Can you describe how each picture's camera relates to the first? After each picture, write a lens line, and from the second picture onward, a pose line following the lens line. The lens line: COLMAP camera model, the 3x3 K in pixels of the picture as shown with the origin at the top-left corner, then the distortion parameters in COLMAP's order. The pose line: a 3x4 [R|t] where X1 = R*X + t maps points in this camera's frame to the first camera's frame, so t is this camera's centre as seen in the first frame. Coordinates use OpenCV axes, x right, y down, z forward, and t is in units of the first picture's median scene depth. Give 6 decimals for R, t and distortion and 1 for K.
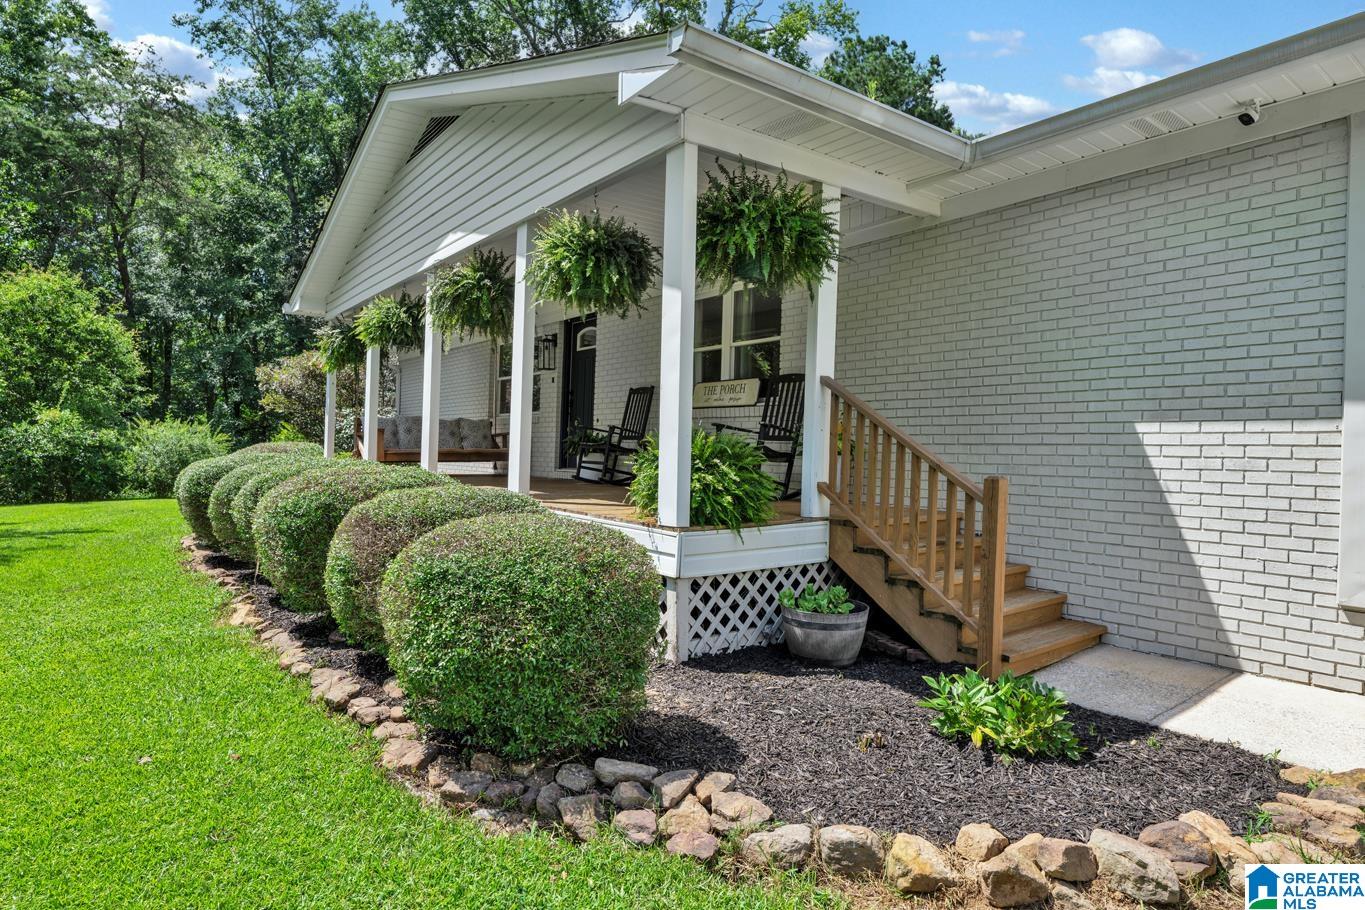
lens RADIAL K [[785.1, 0, 682.5], [0, 785.1, 455.0], [0, 0, 1]] dist [-0.000959, -0.000131]
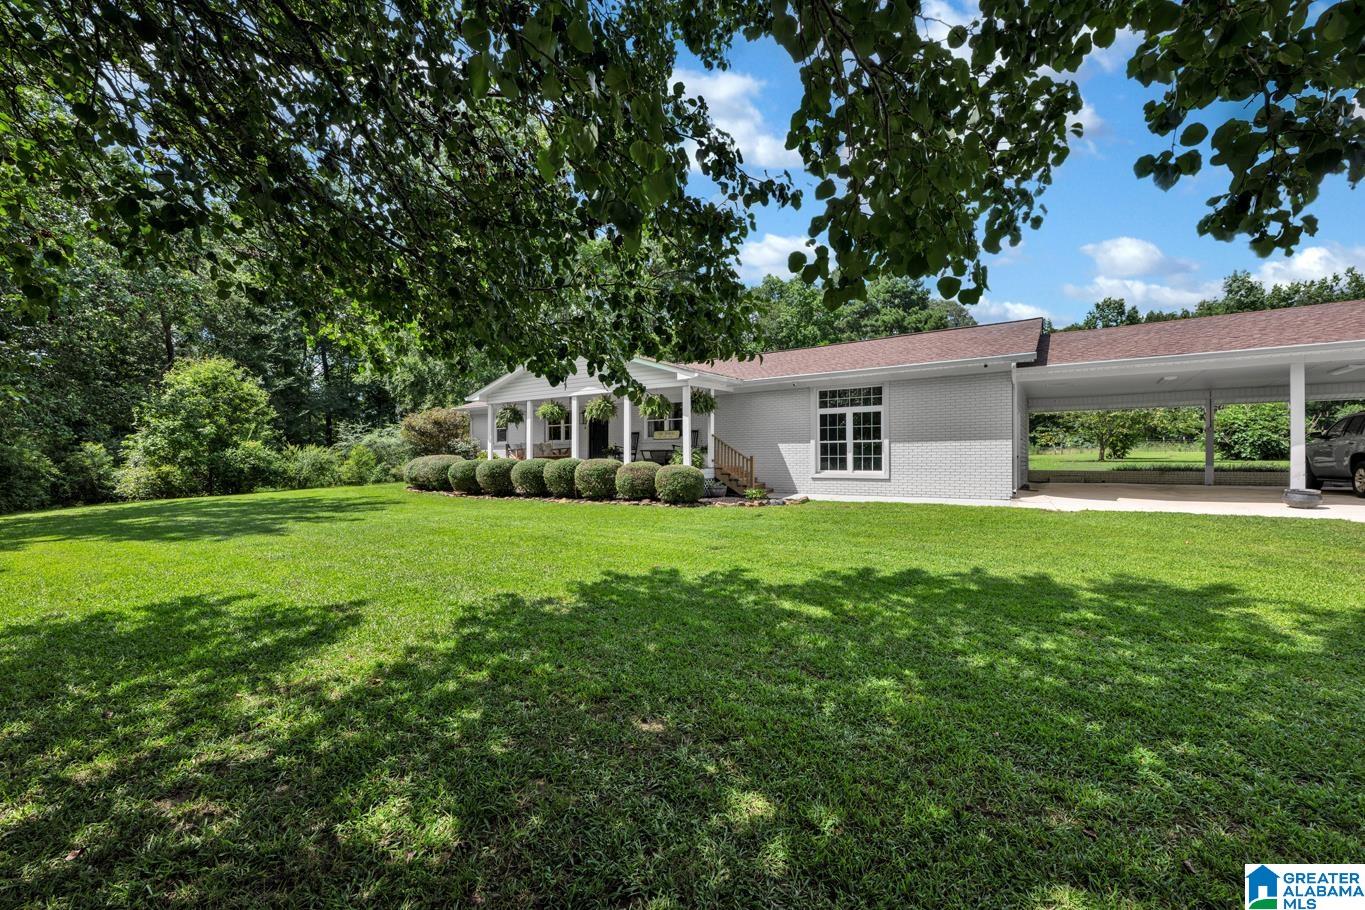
lens RADIAL K [[555.4, 0, 682.5], [0, 555.4, 455.0], [0, 0, 1]] dist [0.000727, 0.000056]
pose [[0.947157, -0.033033, 0.319065, -0.931766], [0.031898, 0.999453, 0.008784, -0.019215], [-0.319180, 0.001858, 0.947692, -1.791153]]
